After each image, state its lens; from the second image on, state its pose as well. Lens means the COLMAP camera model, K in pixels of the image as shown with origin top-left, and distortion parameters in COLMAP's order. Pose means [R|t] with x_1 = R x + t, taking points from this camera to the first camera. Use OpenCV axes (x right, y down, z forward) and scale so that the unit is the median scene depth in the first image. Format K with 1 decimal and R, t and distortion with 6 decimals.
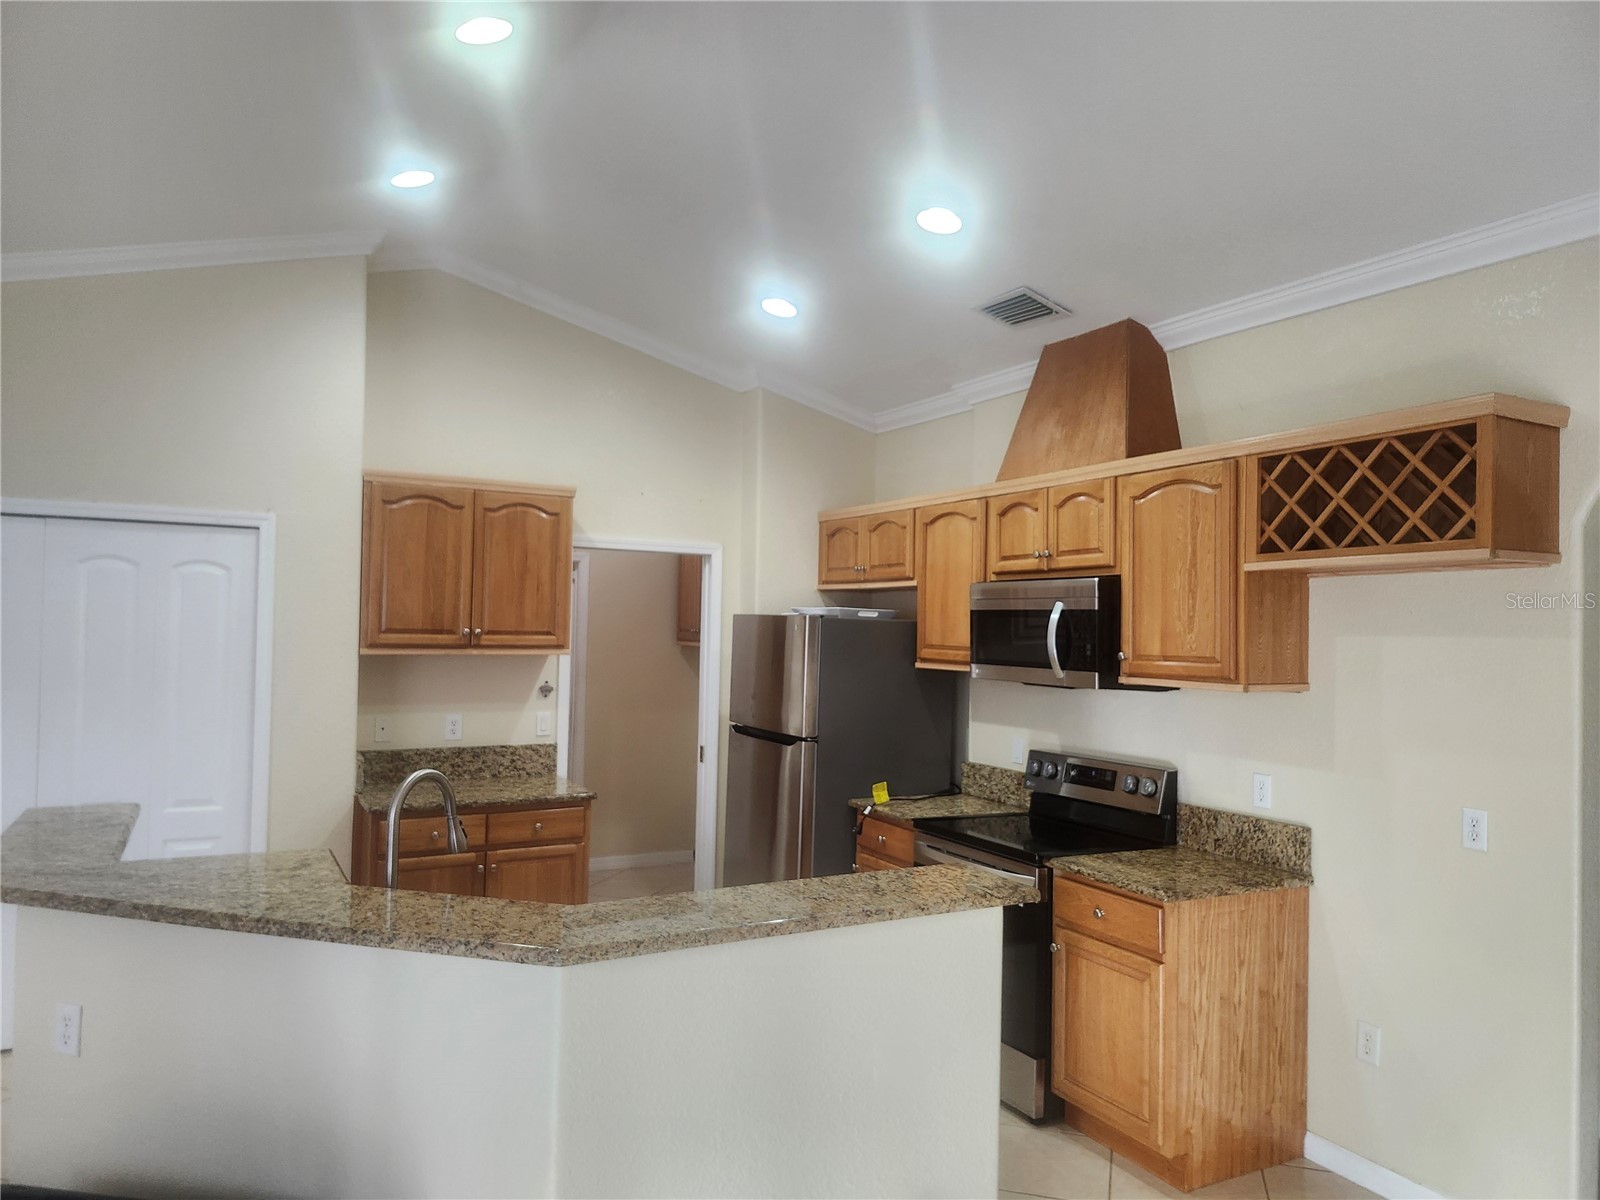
lens RADIAL K [[1108.5, 0, 808.7], [0, 1108.5, 608.8], [0, 0, 1]] dist [0.065314, -0.067244]
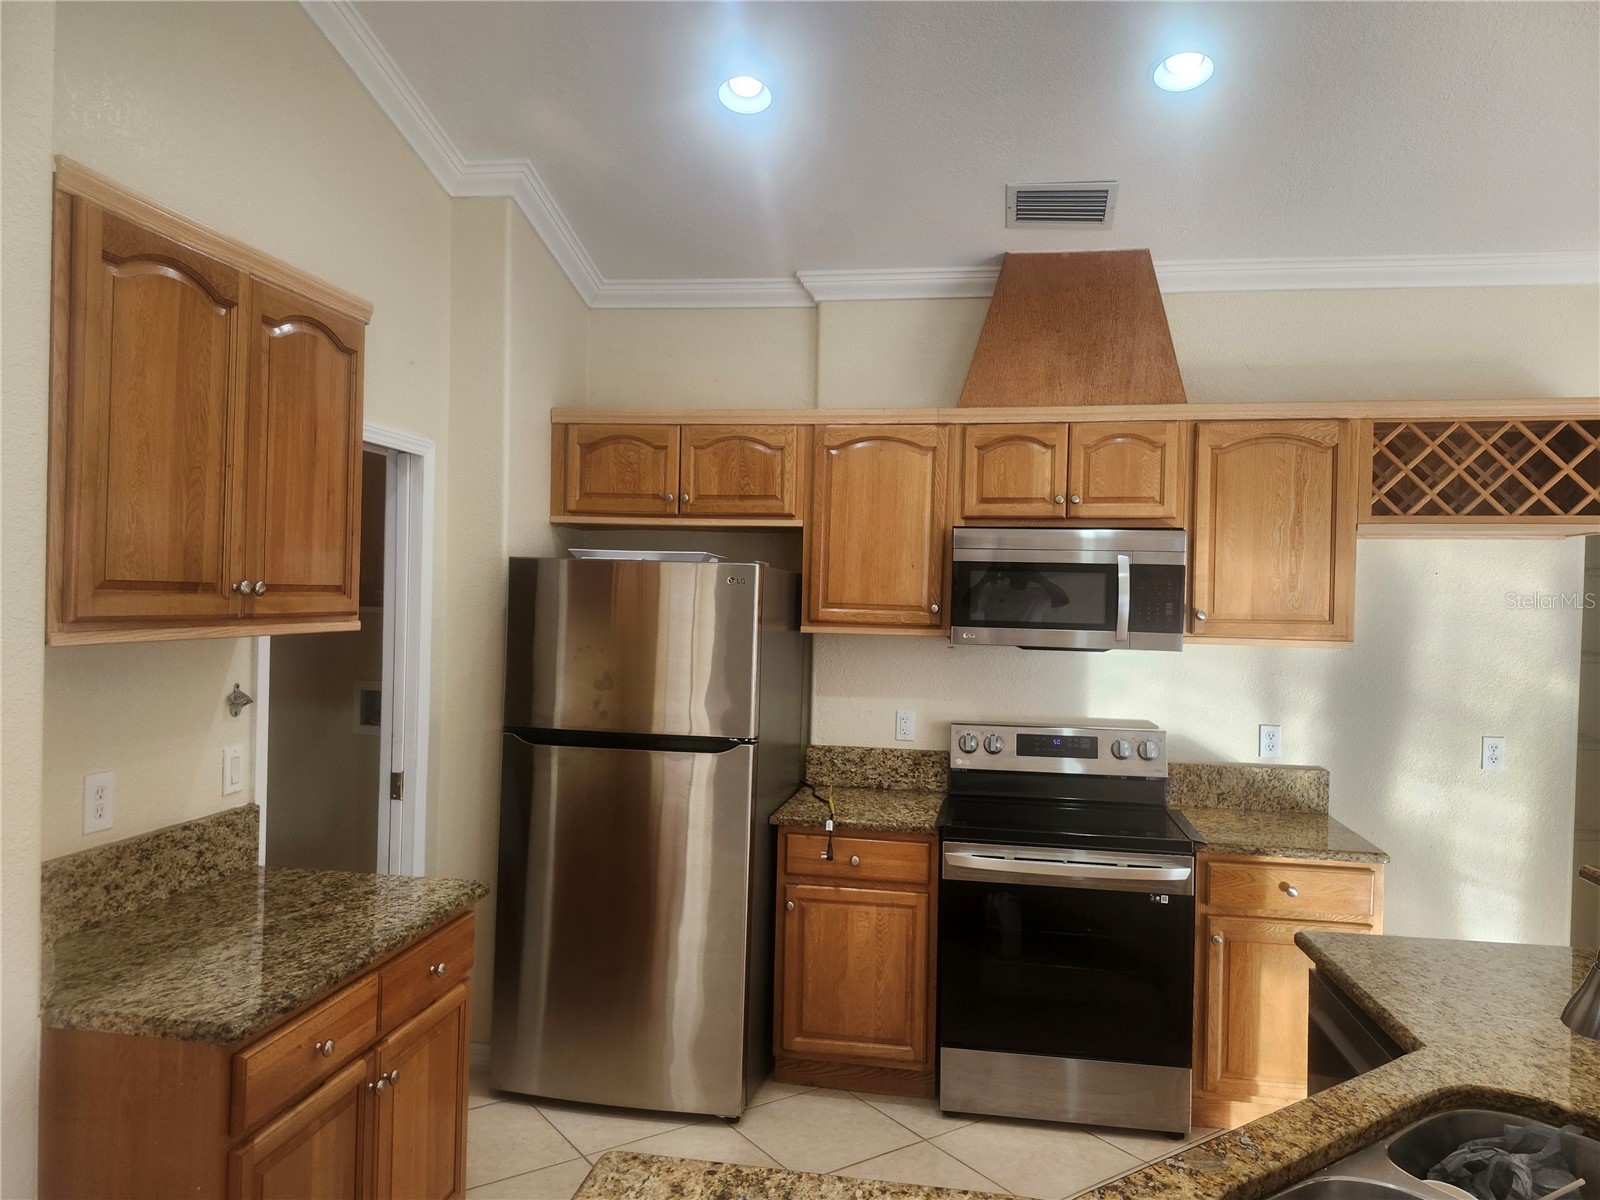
lens RADIAL K [[1108.5, 0, 810.4], [0, 1108.5, 612.4], [0, 0, 1]] dist [0.065314, -0.067244]
pose [[0.613439, -0.019201, 0.789509, -0.528012], [-0.023449, 0.998821, 0.042511, 0.006154], [-0.789394, -0.044591, 0.612265, 0.544136]]
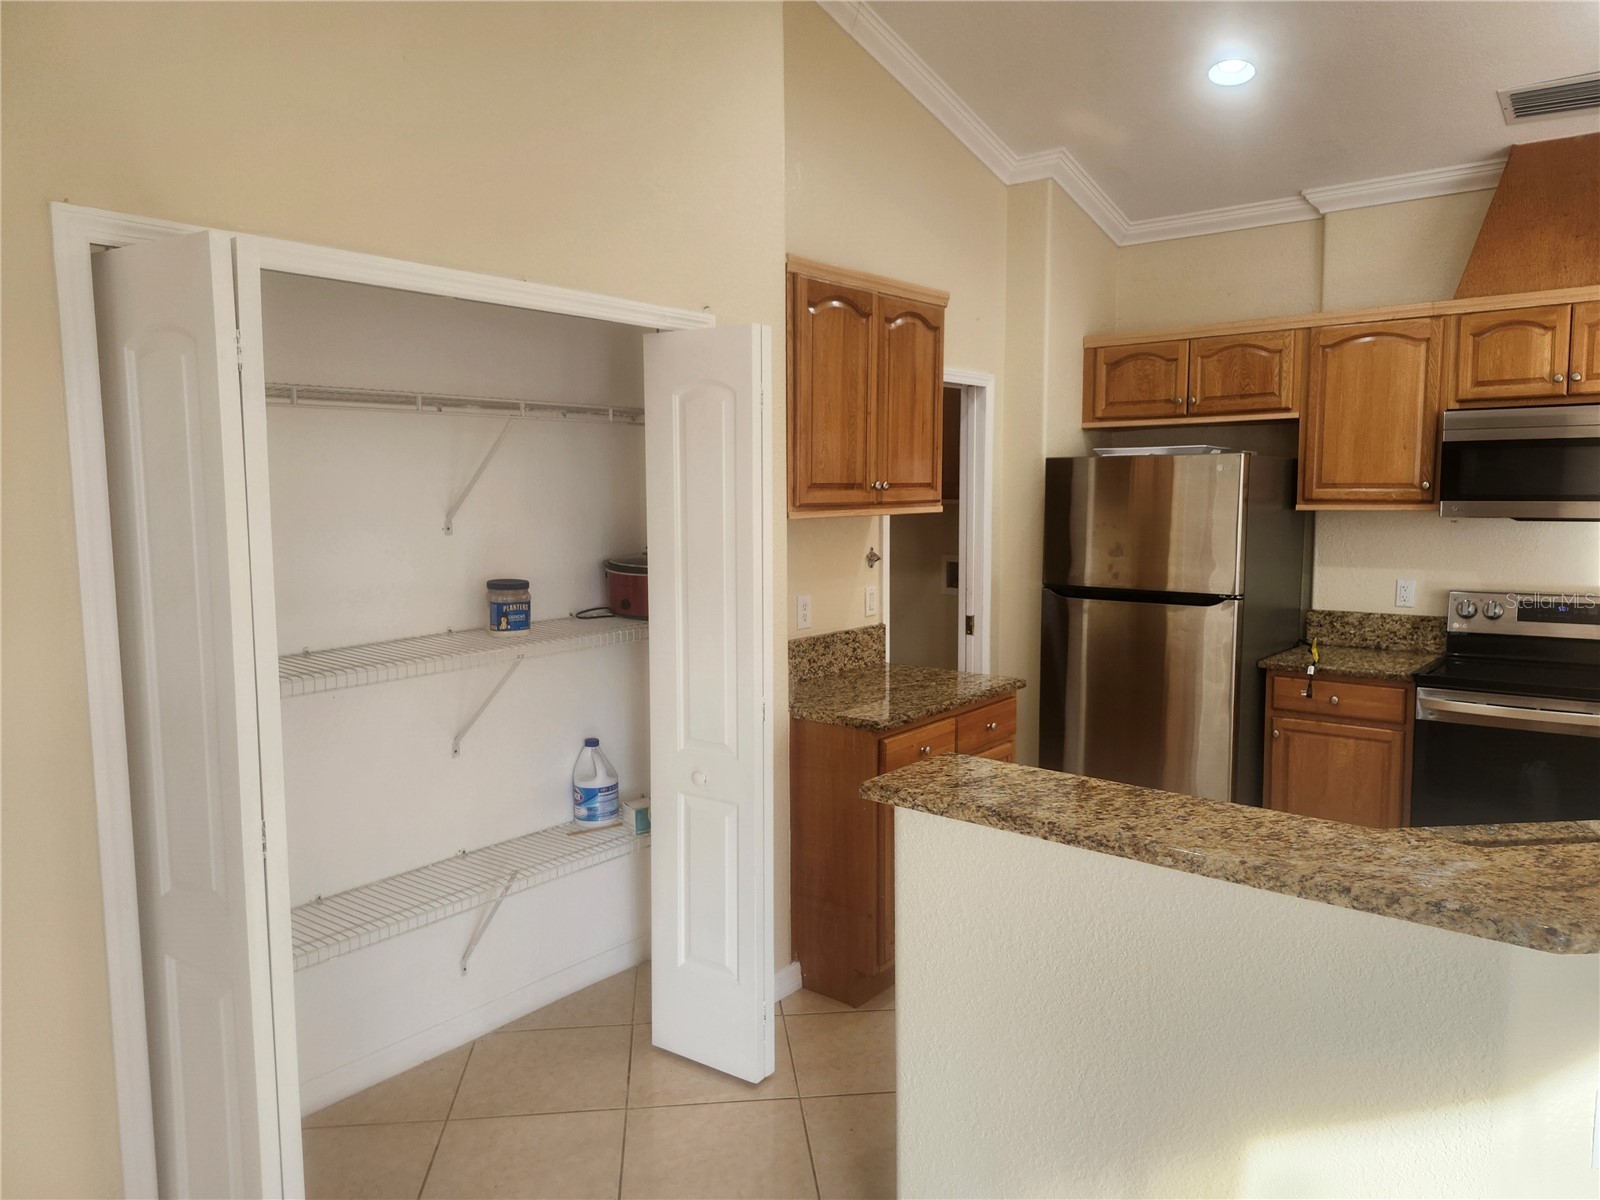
lens RADIAL K [[1108.5, 0, 801.8], [0, 1108.5, 601.1], [0, 0, 1]] dist [0.065314, -0.067244]
pose [[0.922828, -0.069041, 0.378976, -0.648634], [0.022134, 0.991686, 0.126765, 0.001996], [-0.384577, -0.108594, 0.916683, 0.323343]]
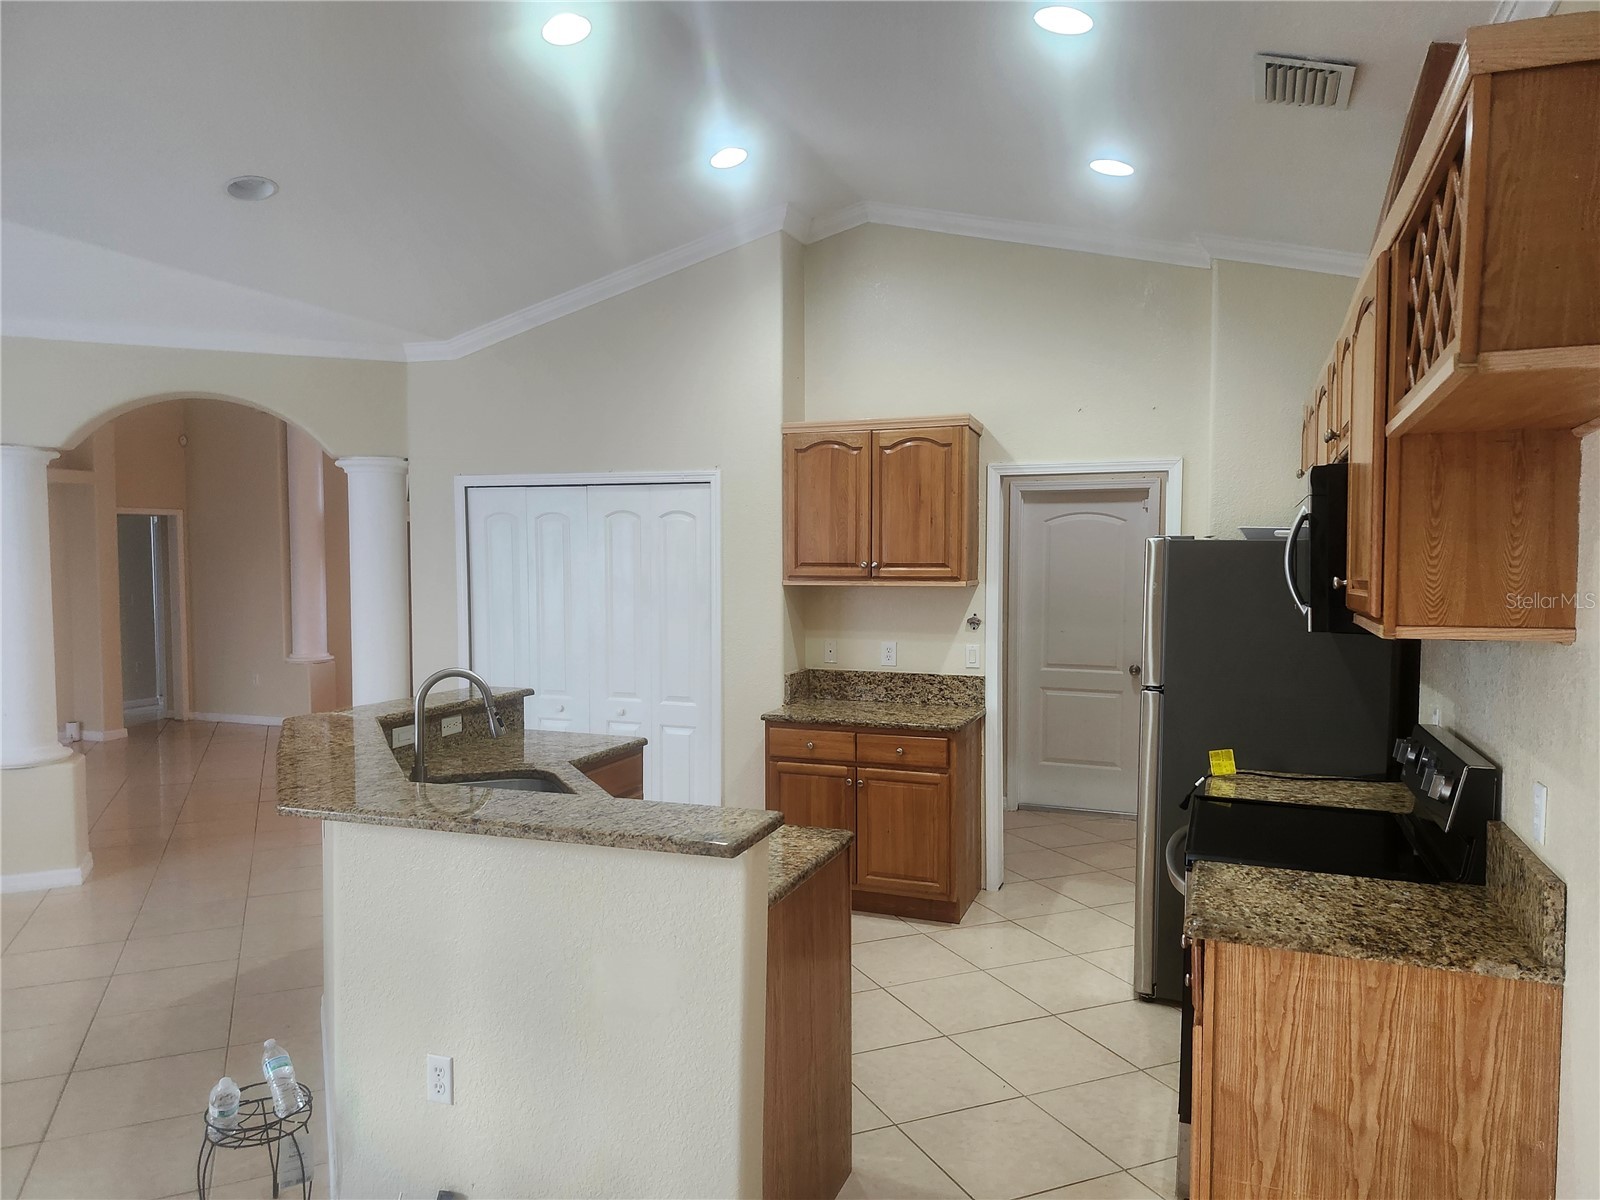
lens RADIAL K [[1108.5, 0, 791.0], [0, 1108.5, 612.5], [0, 0, 1]] dist [0.065314, -0.067244]
pose [[0.641505, 0.017833, -0.766911, 0.470732], [0.023805, 0.998786, 0.043137, 0.019070], [0.766749, -0.045928, 0.640302, 0.260362]]
